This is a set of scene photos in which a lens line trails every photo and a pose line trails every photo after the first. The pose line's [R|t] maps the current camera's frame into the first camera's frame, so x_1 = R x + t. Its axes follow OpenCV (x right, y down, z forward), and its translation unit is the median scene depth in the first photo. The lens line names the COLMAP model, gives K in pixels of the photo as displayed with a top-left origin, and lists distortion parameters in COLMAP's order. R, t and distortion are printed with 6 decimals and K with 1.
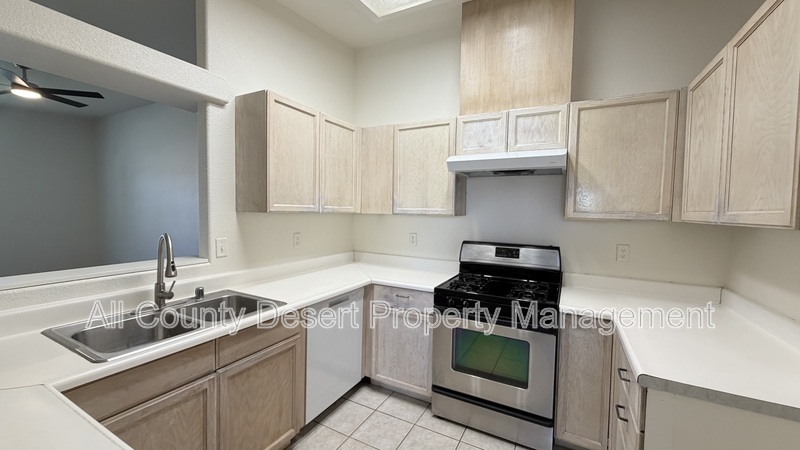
lens RADIAL K [[319.9, 0, 399.4], [0, 319.9, 224.2], [0, 0, 1]] dist [-0.001081, -0.000224]
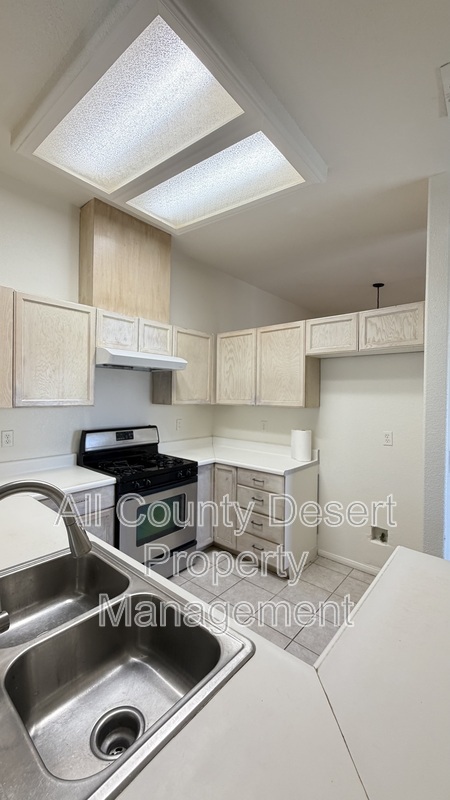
lens RADIAL K [[319.9, 0, 223.7], [0, 319.9, 397.4], [0, 0, 1]] dist [-0.001081, -0.000224]
pose [[0.220711, -0.020891, 0.975115, -0.749353], [0.036609, 0.999244, 0.013122, -0.054731], [-0.974652, 0.032801, 0.221309, 0.408731]]
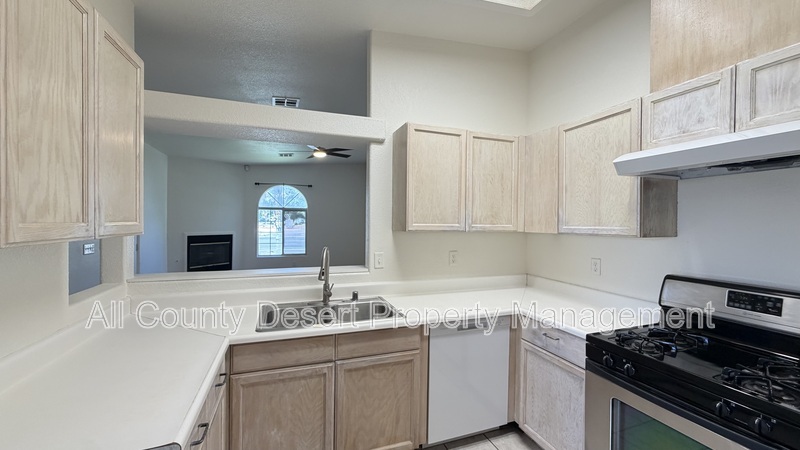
lens RADIAL K [[319.9, 0, 396.3], [0, 319.9, 224.6], [0, 0, 1]] dist [-0.001081, -0.000224]
pose [[0.743203, -0.006910, -0.669030, 0.256024], [-0.025496, 0.998928, -0.038640, -0.014178], [0.668580, 0.045775, 0.742230, 0.132947]]
